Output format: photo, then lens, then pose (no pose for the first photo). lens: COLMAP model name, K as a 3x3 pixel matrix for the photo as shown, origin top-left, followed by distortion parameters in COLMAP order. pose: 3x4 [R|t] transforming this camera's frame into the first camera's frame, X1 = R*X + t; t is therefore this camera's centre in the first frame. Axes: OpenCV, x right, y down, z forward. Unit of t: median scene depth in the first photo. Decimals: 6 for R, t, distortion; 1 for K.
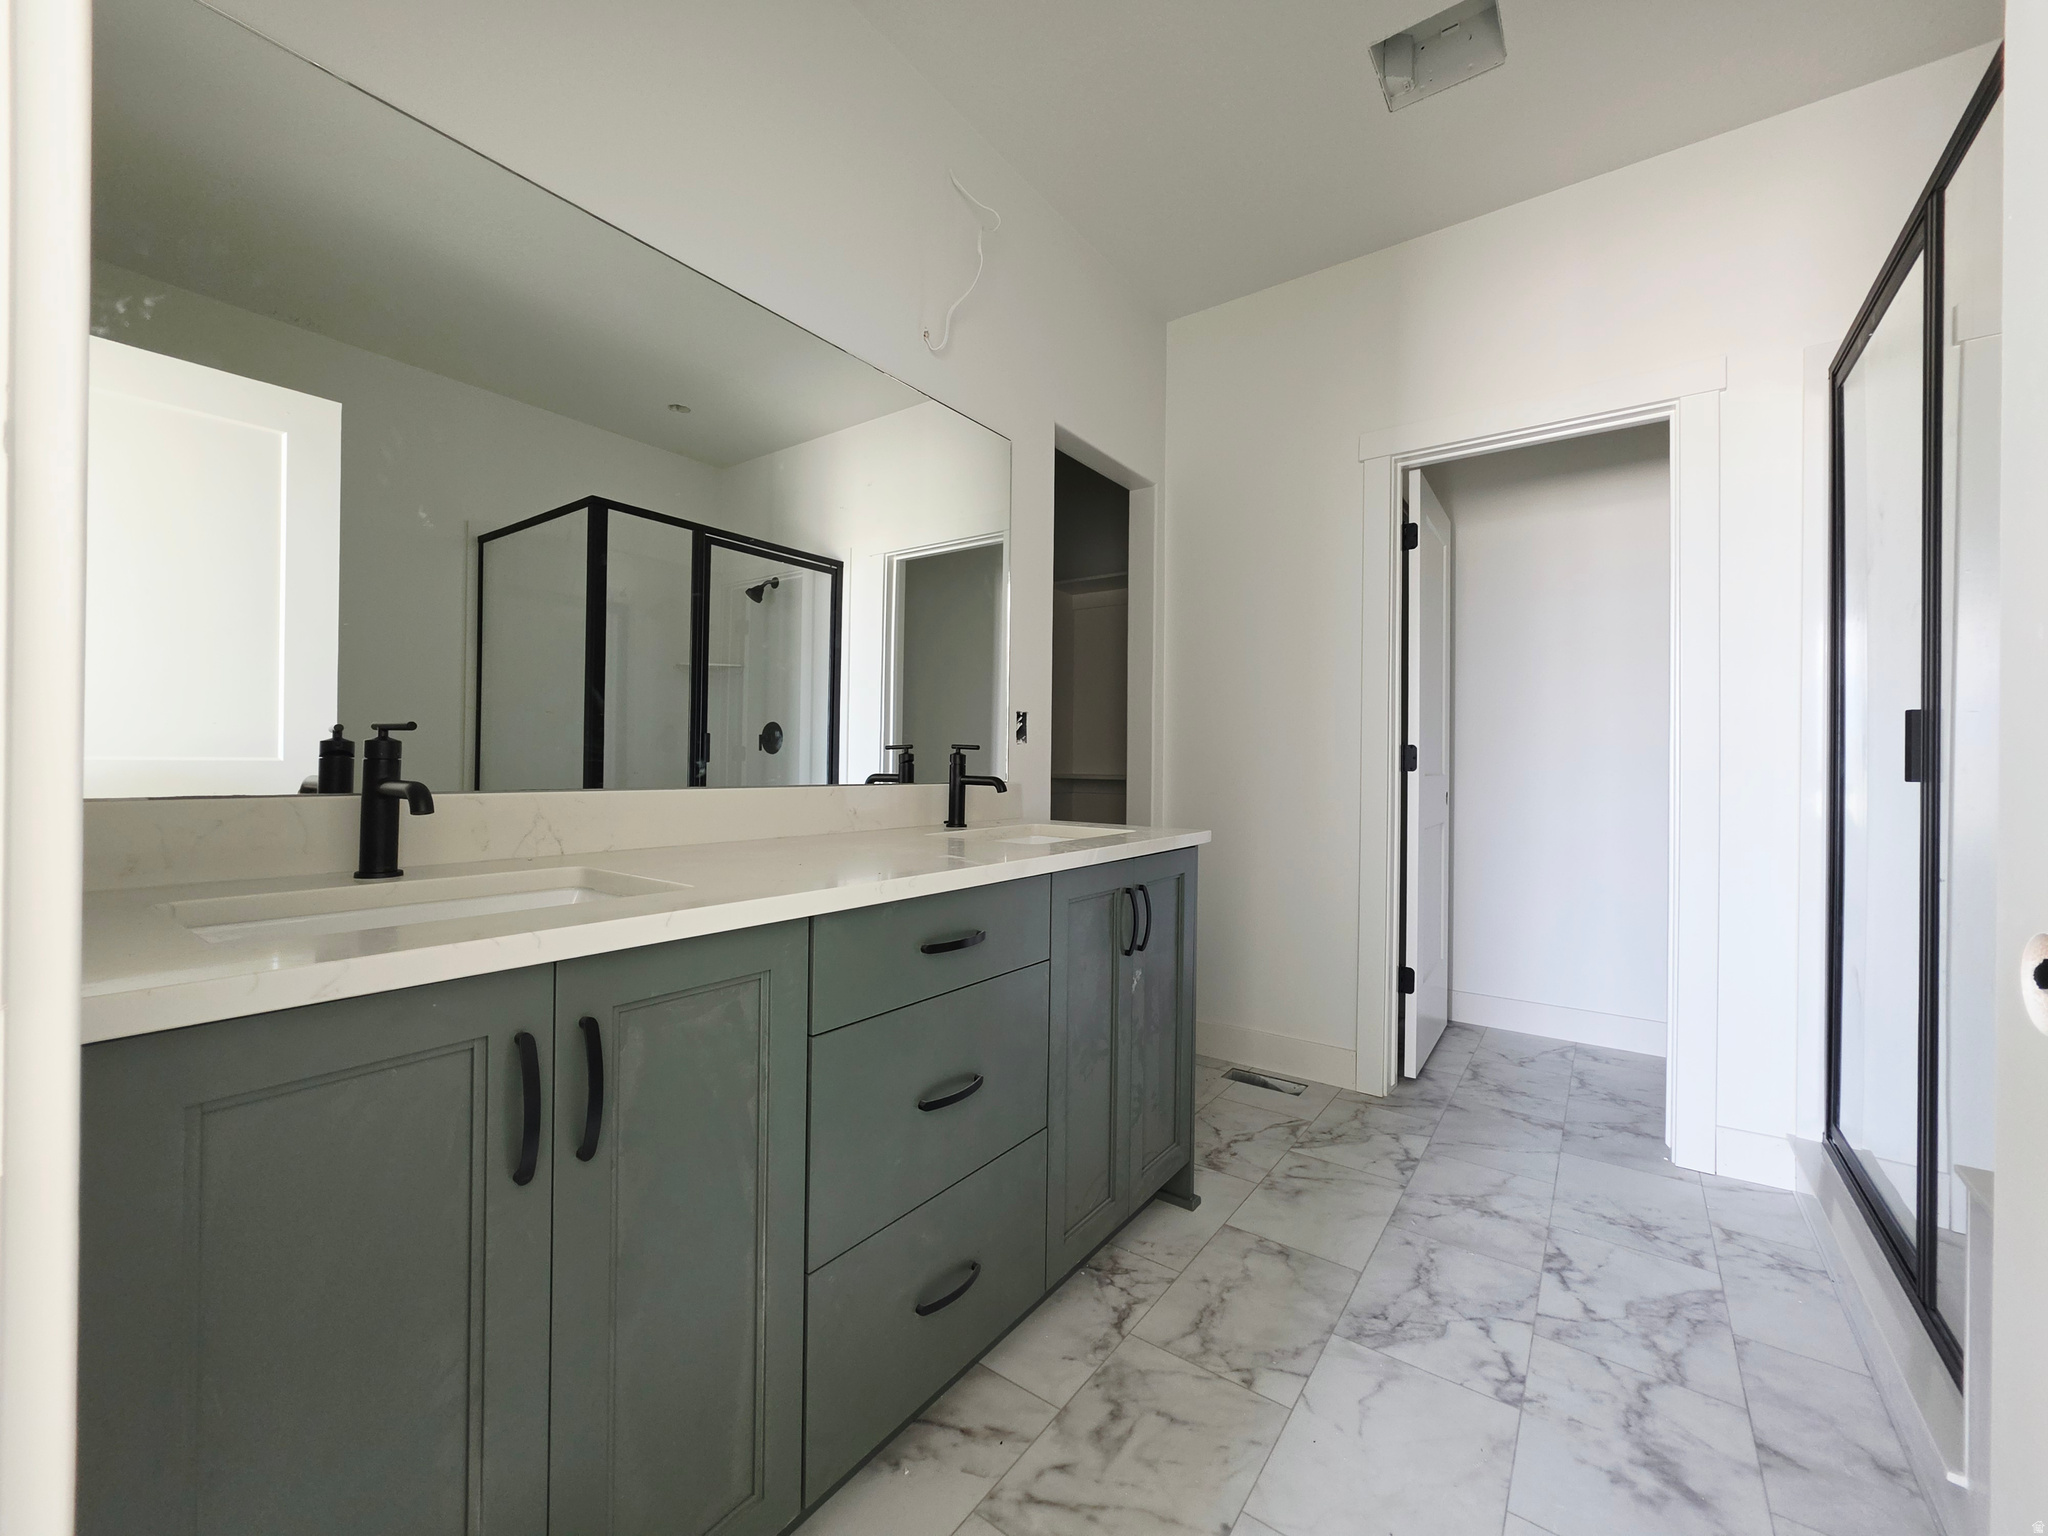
lens RADIAL K [[816.0, 0, 1030.7], [0, 816.0, 769.4], [0, 0, 1]] dist [-0.002938, -0.000123]
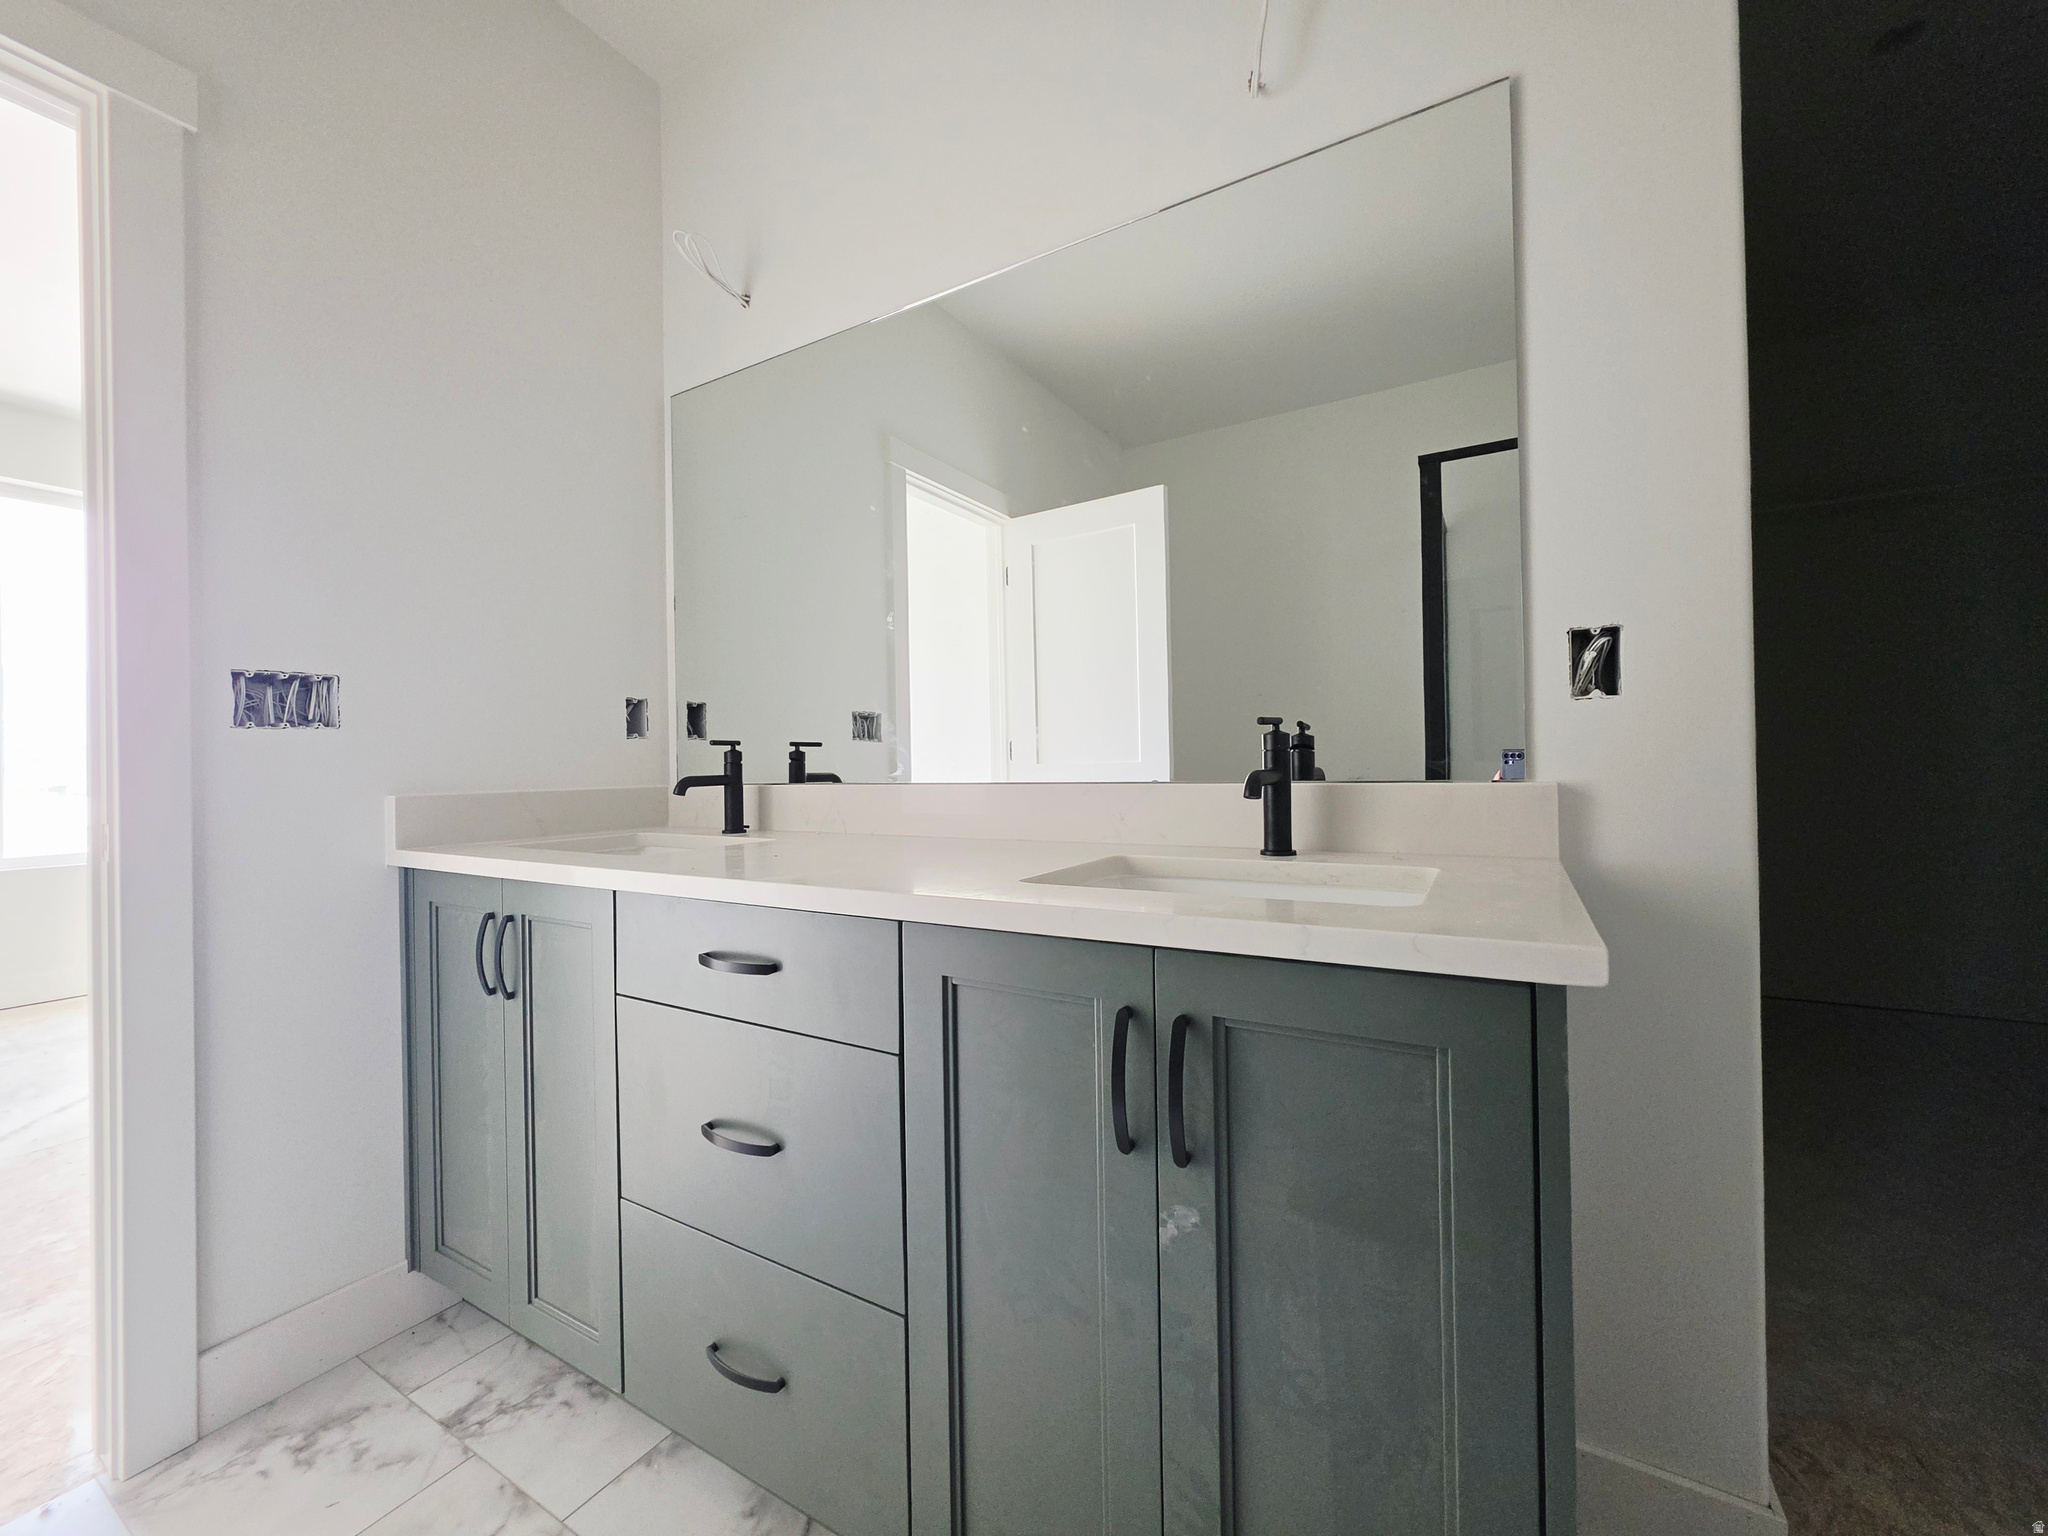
lens RADIAL K [[816.0, 0, 1028.6], [0, 816.0, 760.8], [0, 0, 1]] dist [-0.002938, -0.000123]
pose [[0.095110, -0.014324, -0.995364, 0.499449], [0.017550, 0.999765, -0.012710, 0.005823], [0.995312, -0.016260, 0.095339, 0.765413]]
